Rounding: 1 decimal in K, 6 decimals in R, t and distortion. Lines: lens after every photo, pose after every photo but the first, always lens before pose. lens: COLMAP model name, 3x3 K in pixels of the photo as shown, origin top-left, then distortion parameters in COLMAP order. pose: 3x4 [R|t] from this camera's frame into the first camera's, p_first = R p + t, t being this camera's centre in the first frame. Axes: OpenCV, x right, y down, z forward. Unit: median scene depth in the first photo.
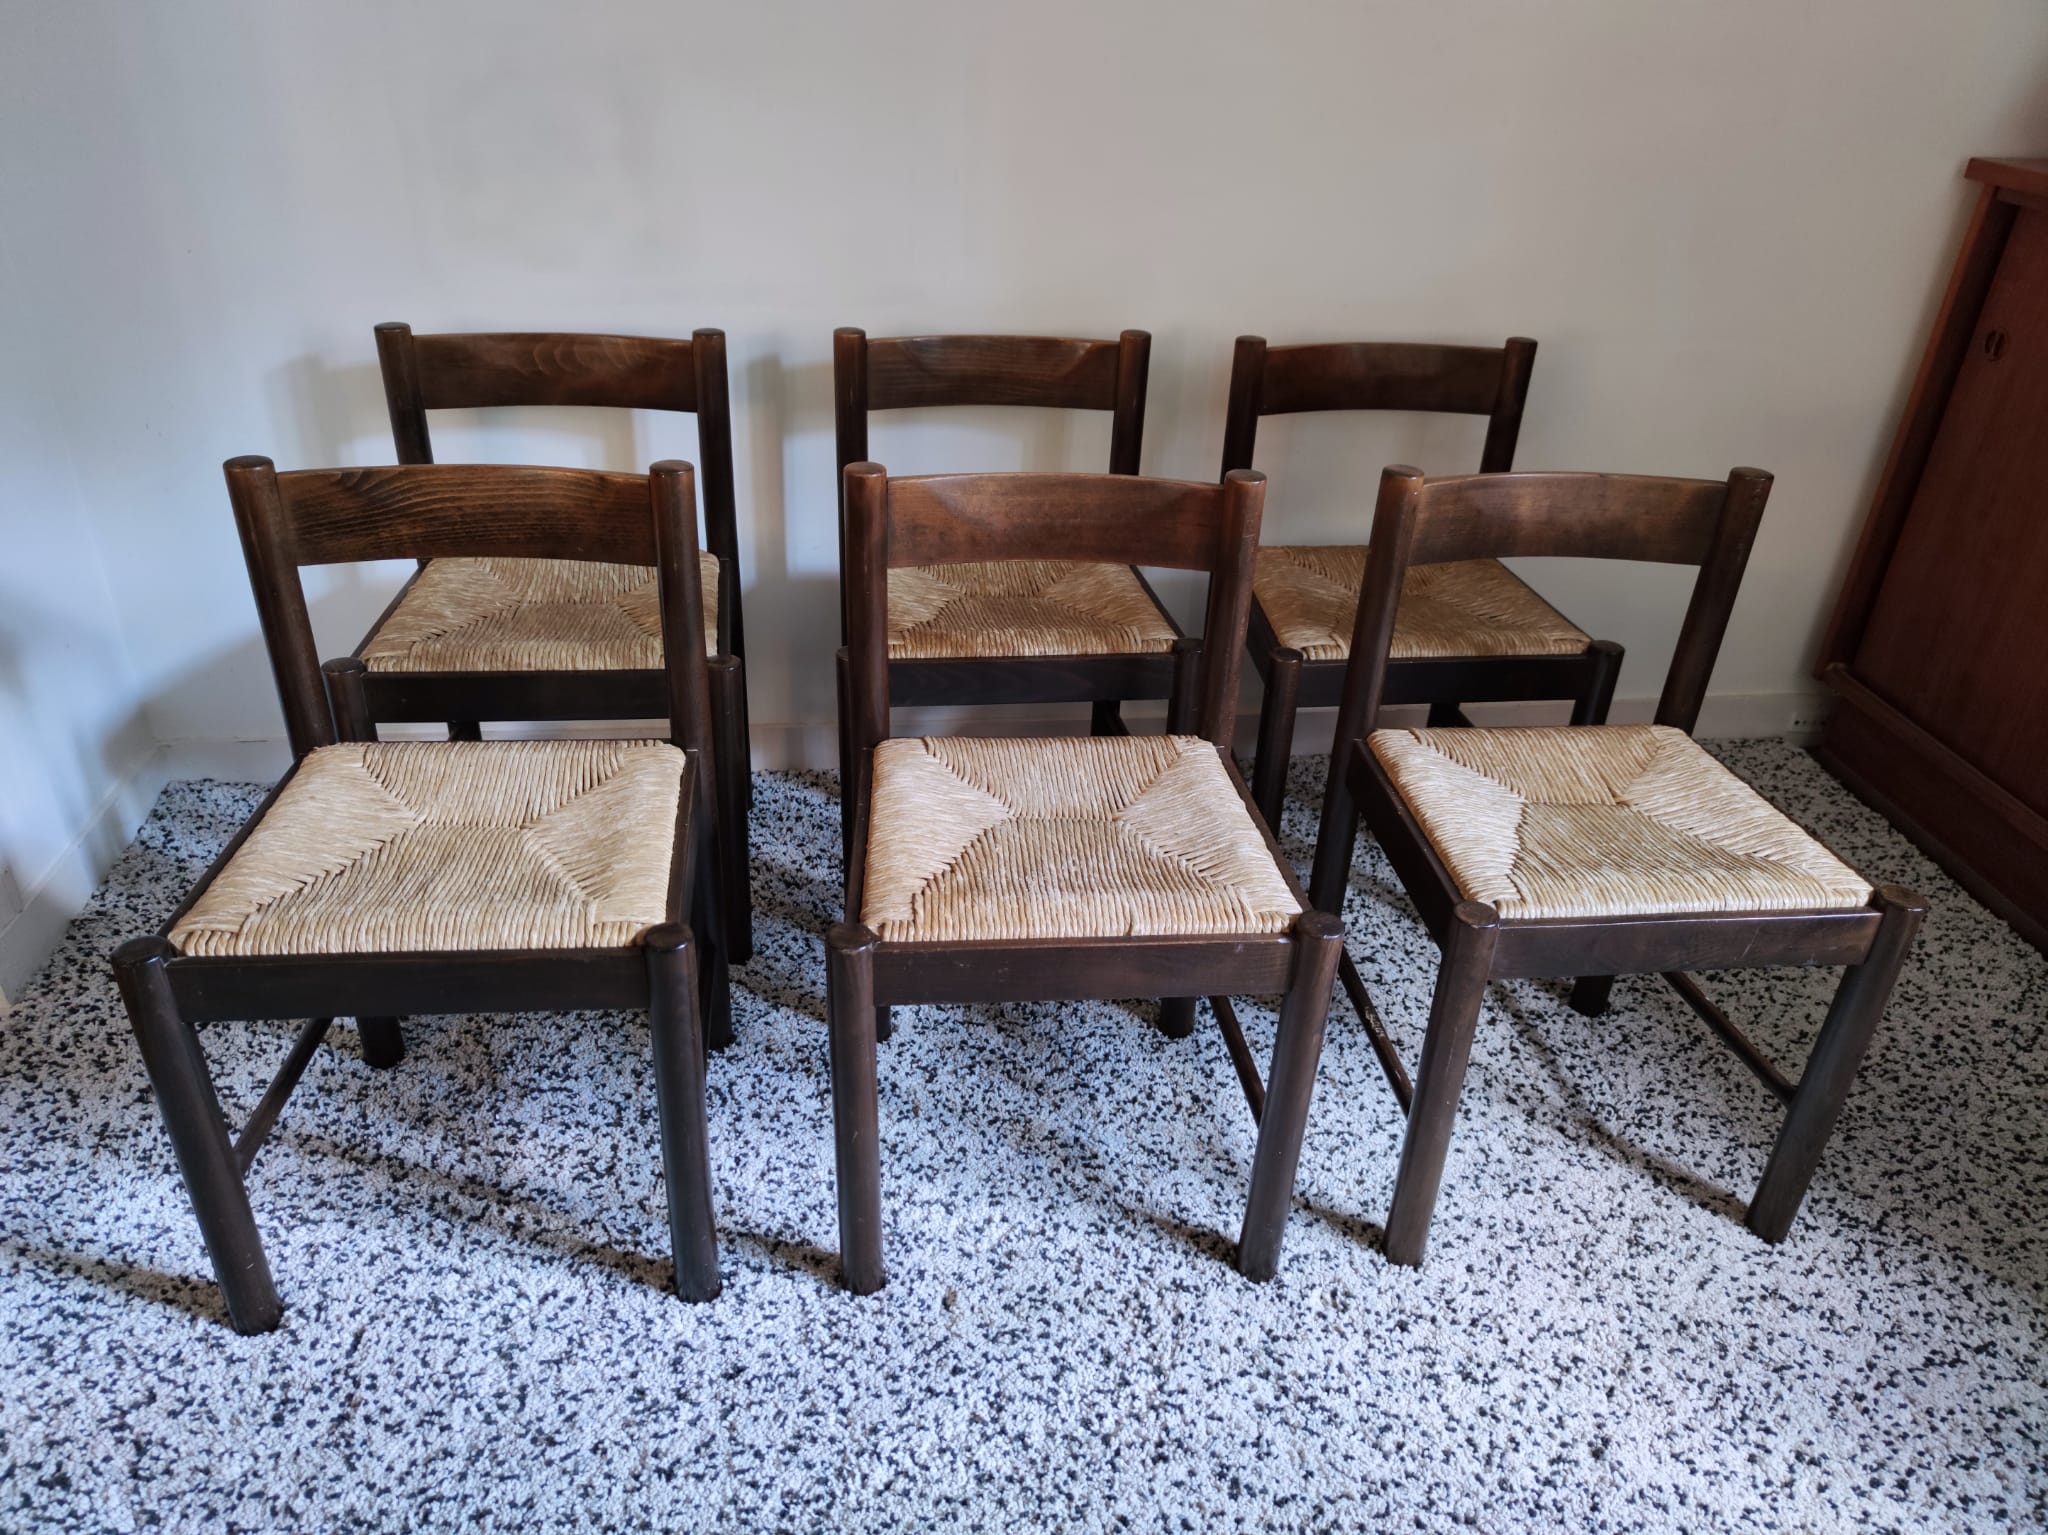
lens RADIAL K [[1465.4, 0, 1032.7], [0, 1465.4, 753.5], [0, 0, 1]] dist [0.049517, -0.044673]
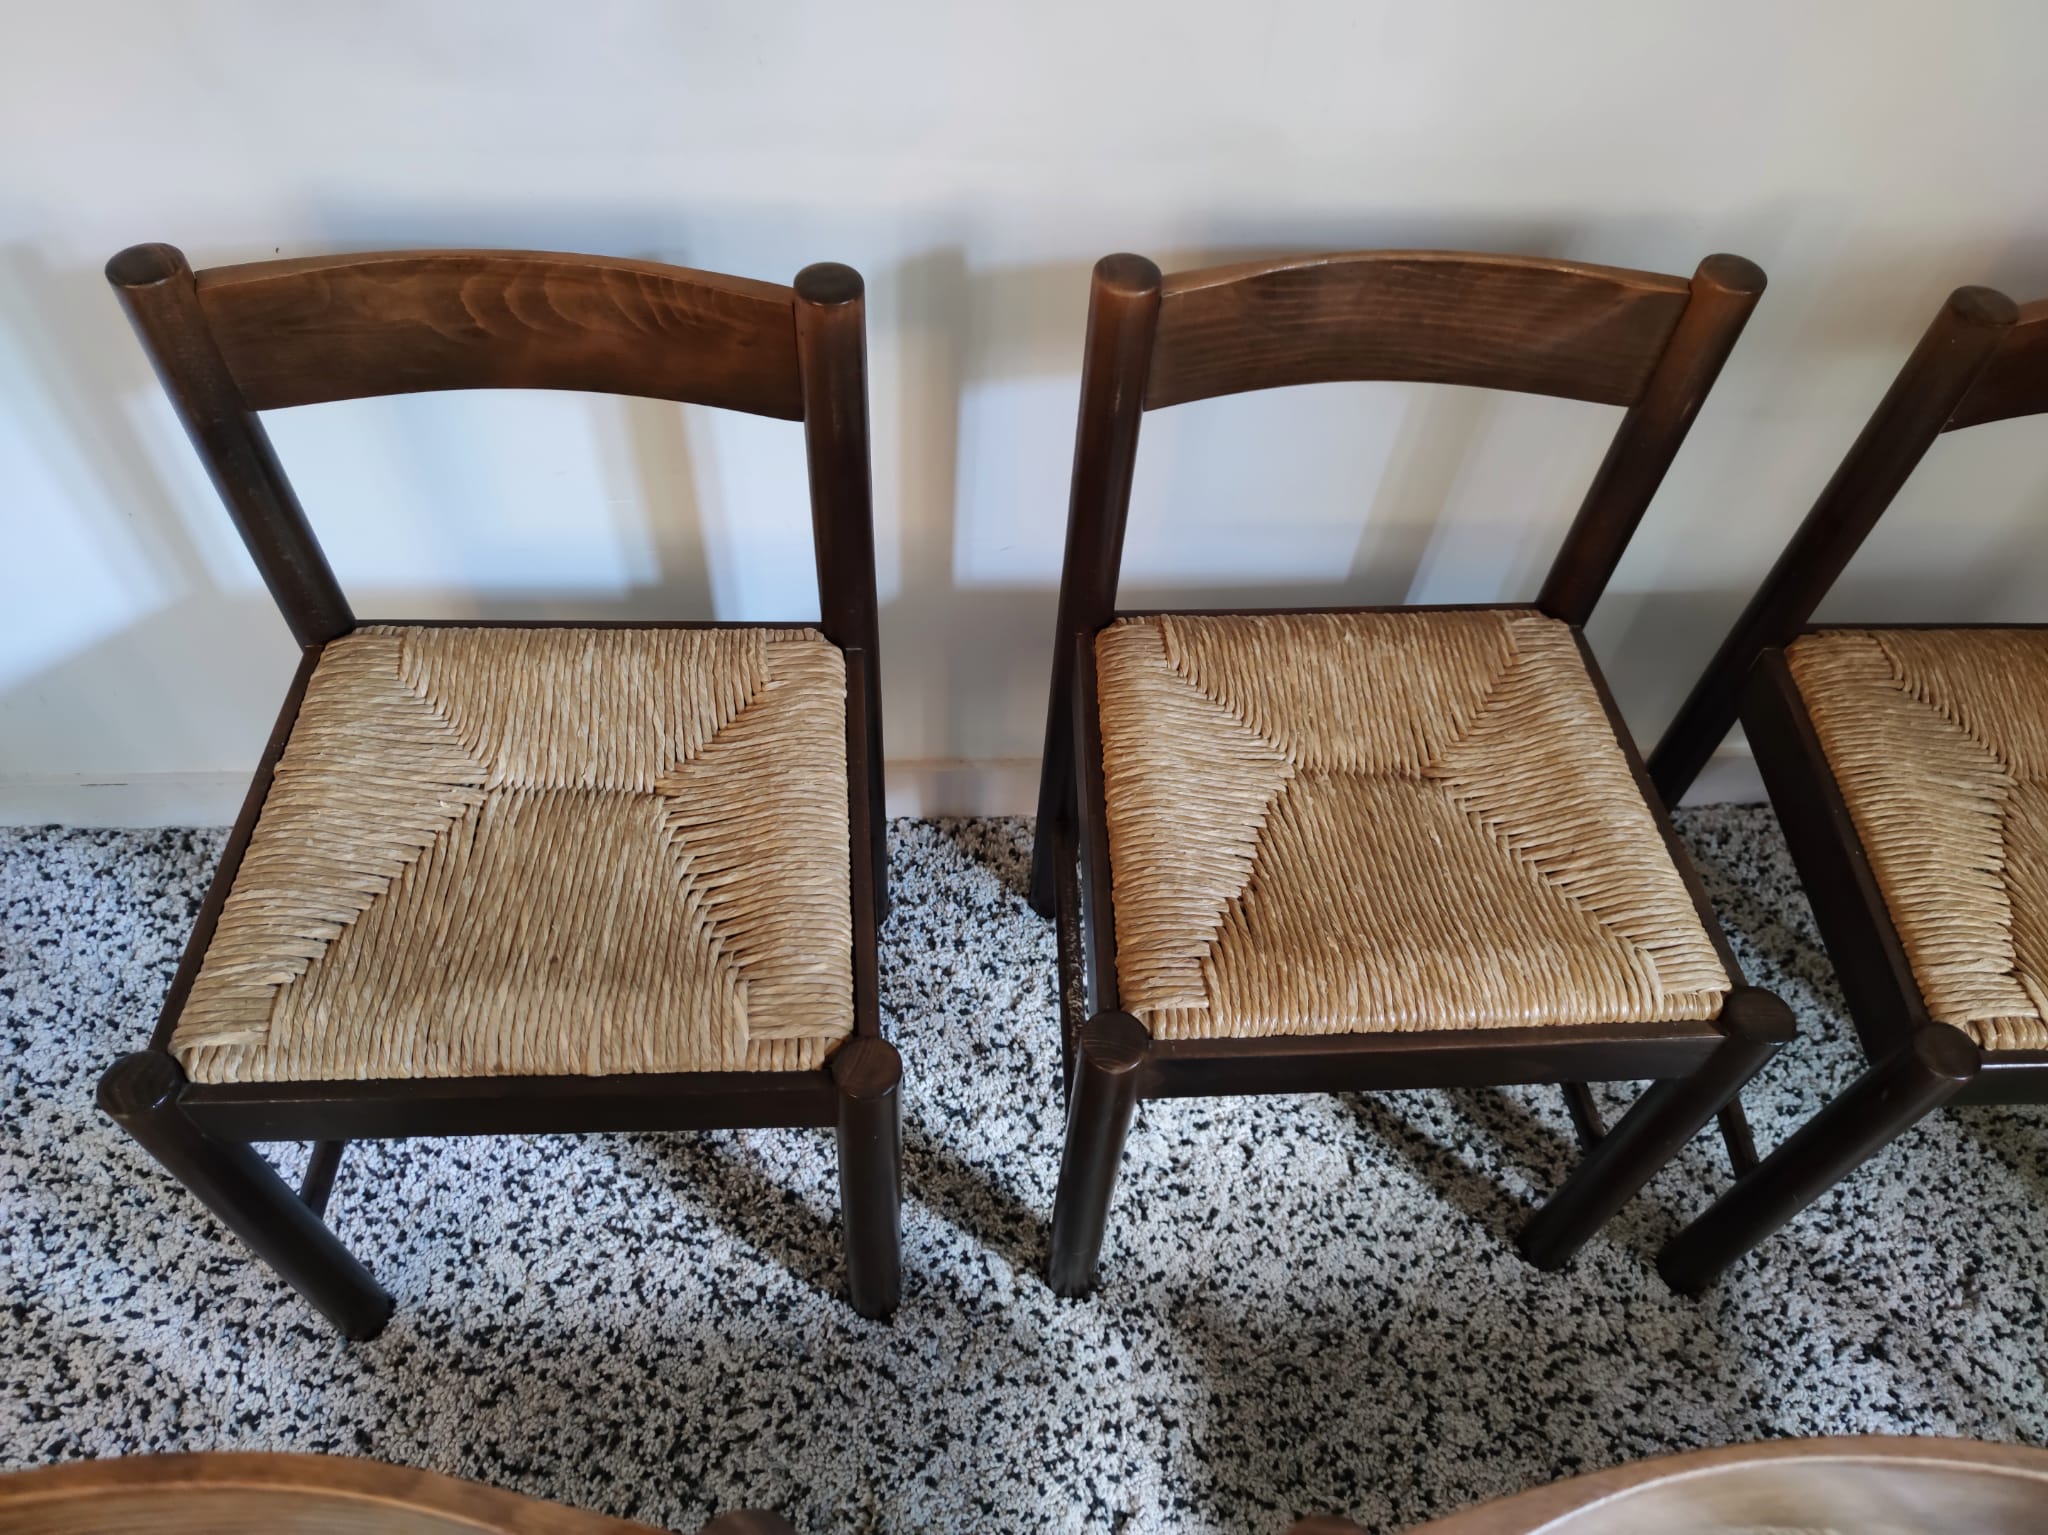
lens RADIAL K [[1465.4, 0, 1037.3], [0, 1465.4, 783.4], [0, 0, 1]] dist [0.049517, -0.044673]
pose [[0.997024, 0.070123, -0.032024, -0.161444], [-0.050975, 0.911337, 0.408493, -0.417104], [0.057829, -0.405645, 0.912199, 0.649576]]
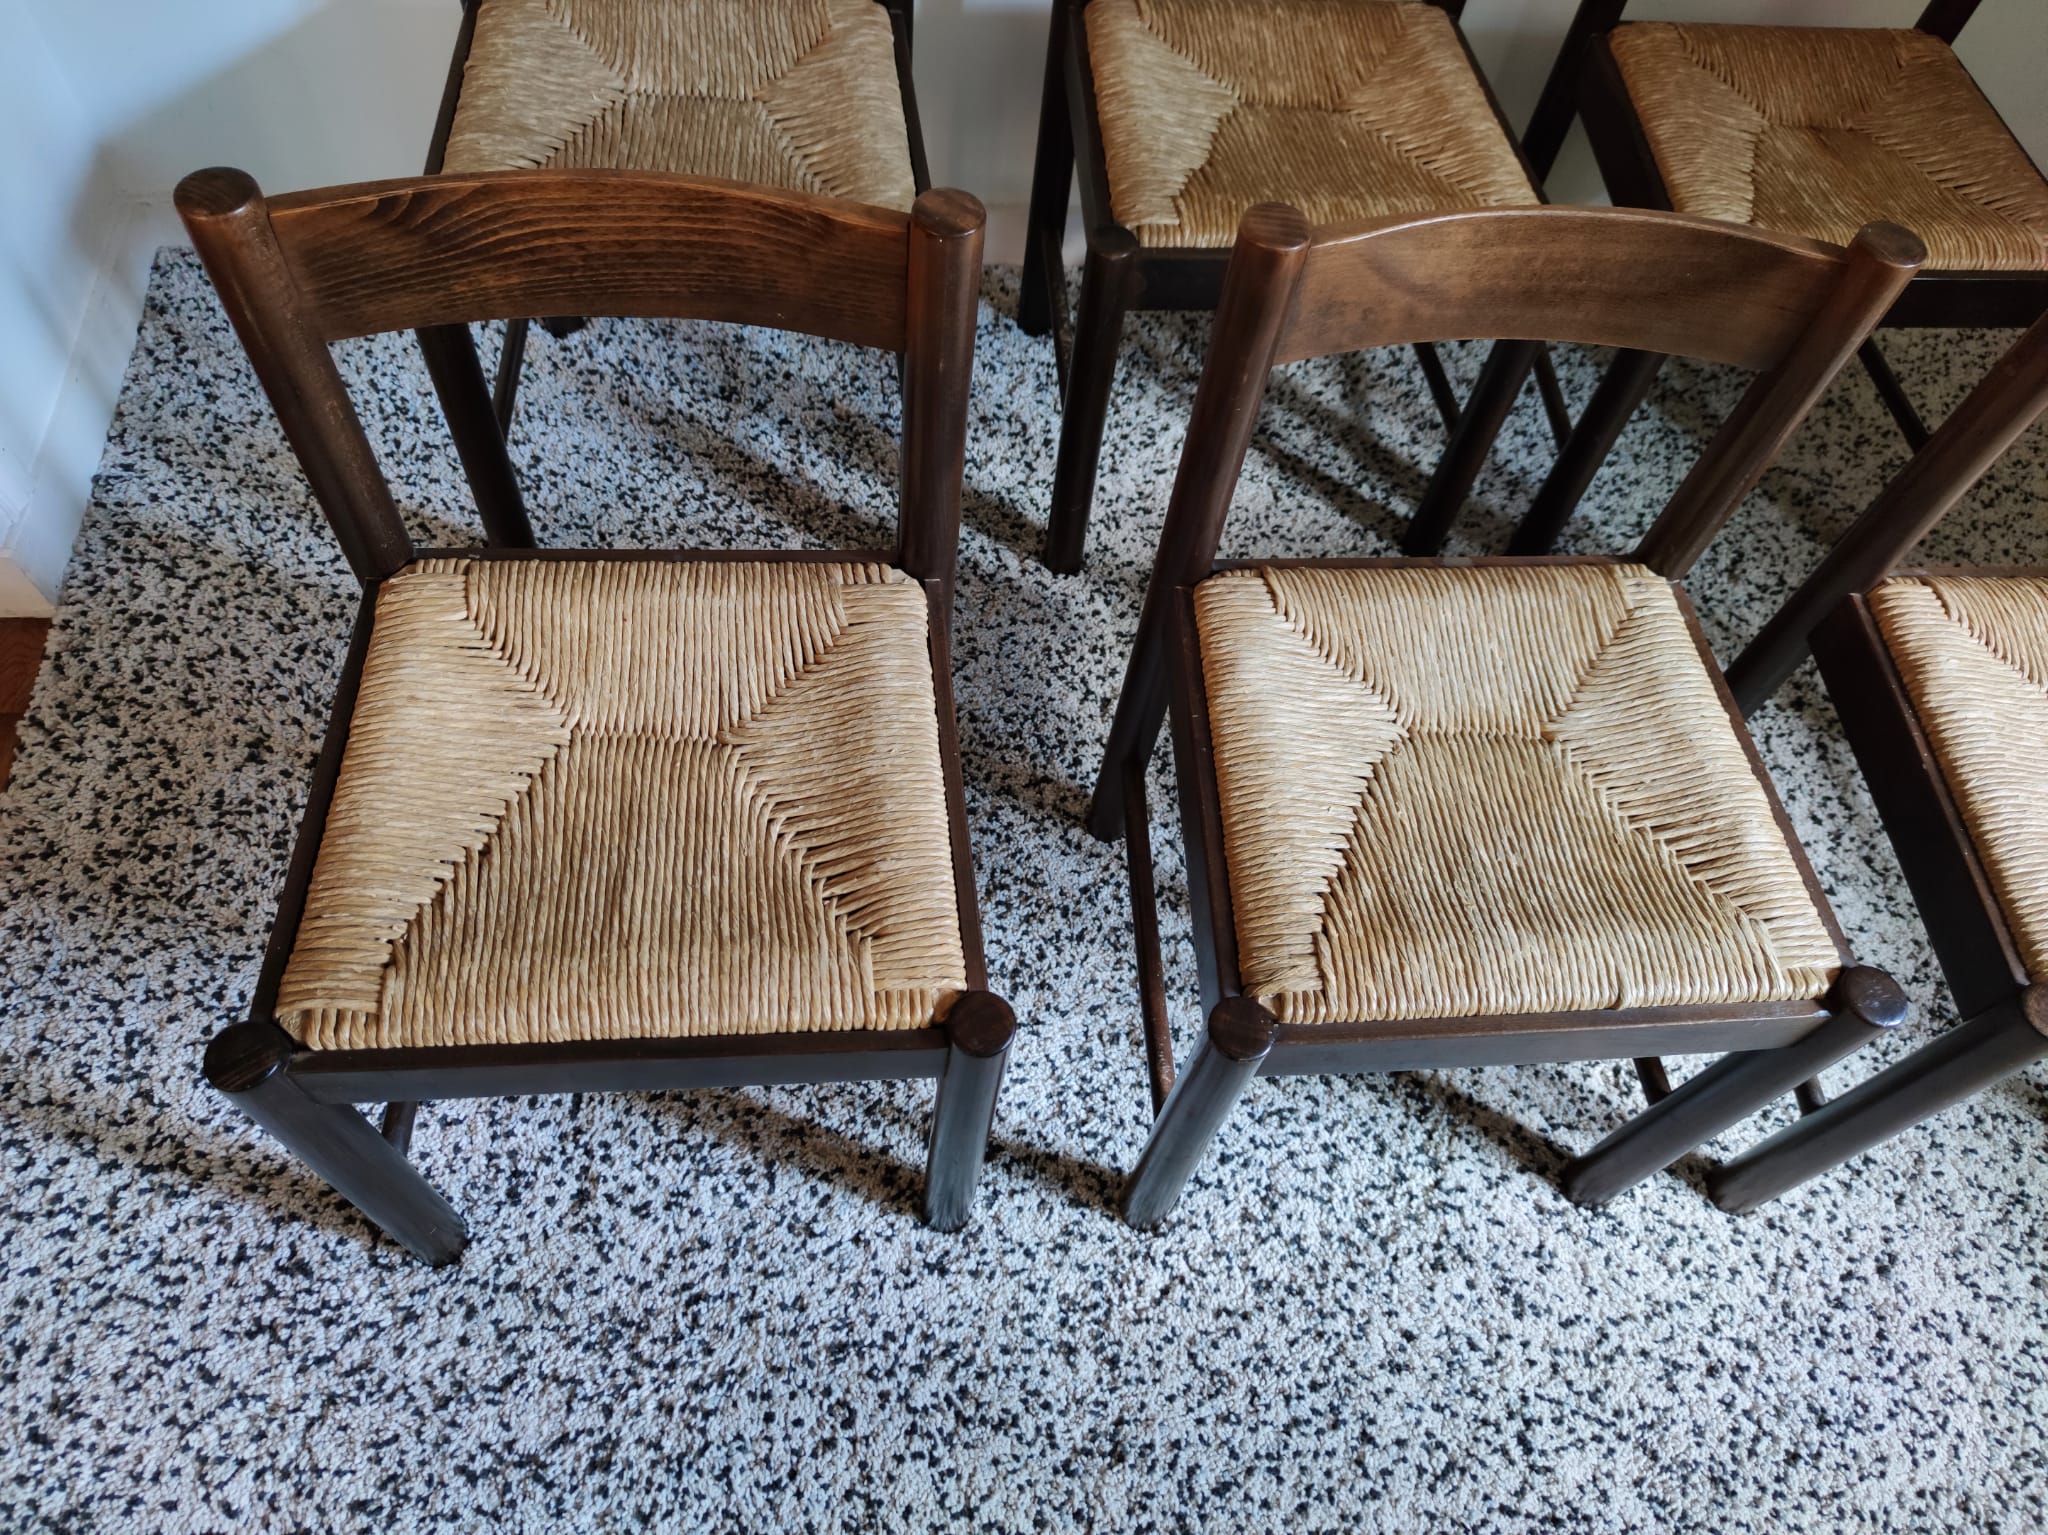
lens RADIAL K [[1465.4, 0, 1037.5], [0, 1465.4, 768.1], [0, 0, 1]] dist [0.049517, -0.044673]
pose [[0.997994, 0.054988, 0.031372, -0.194119], [-0.063308, 0.867094, 0.494106, -0.229058], [-0.000033, -0.495101, 0.868836, 0.283059]]
